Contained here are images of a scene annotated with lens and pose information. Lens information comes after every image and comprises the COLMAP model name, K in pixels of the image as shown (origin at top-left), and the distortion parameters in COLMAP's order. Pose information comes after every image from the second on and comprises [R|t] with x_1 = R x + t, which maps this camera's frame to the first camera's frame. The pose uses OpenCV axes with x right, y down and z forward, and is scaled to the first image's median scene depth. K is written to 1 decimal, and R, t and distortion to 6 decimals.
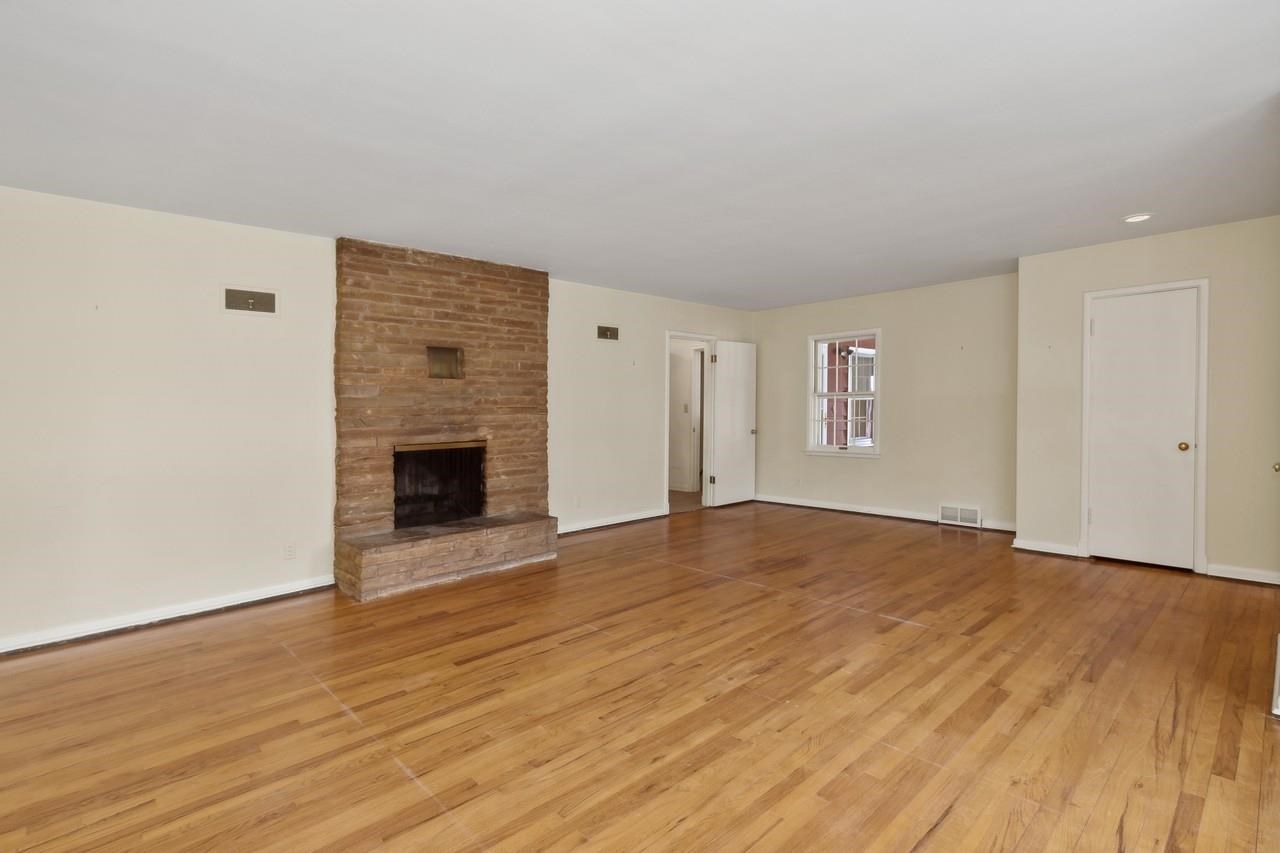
lens RADIAL K [[597.0, 0, 647.8], [0, 597.0, 423.3], [0, 0, 1]] dist [0.004441, -0.001130]
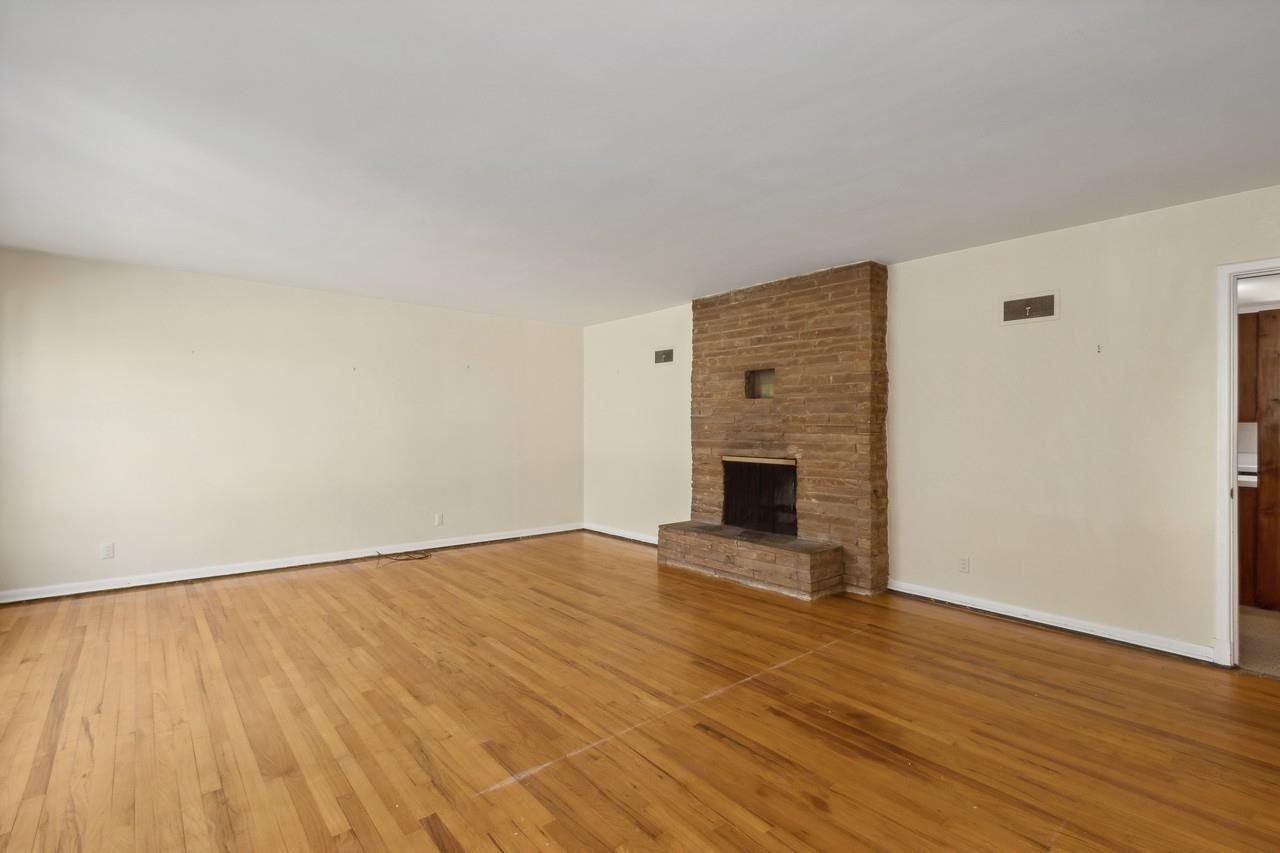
lens RADIAL K [[597.0, 0, 638.6], [0, 597.0, 424.6], [0, 0, 1]] dist [0.004441, -0.001130]
pose [[-0.055302, 0.011785, -0.998400, 0.801484], [-0.033008, 0.999362, 0.013624, -0.036814], [0.997924, 0.033708, -0.054878, 0.887076]]
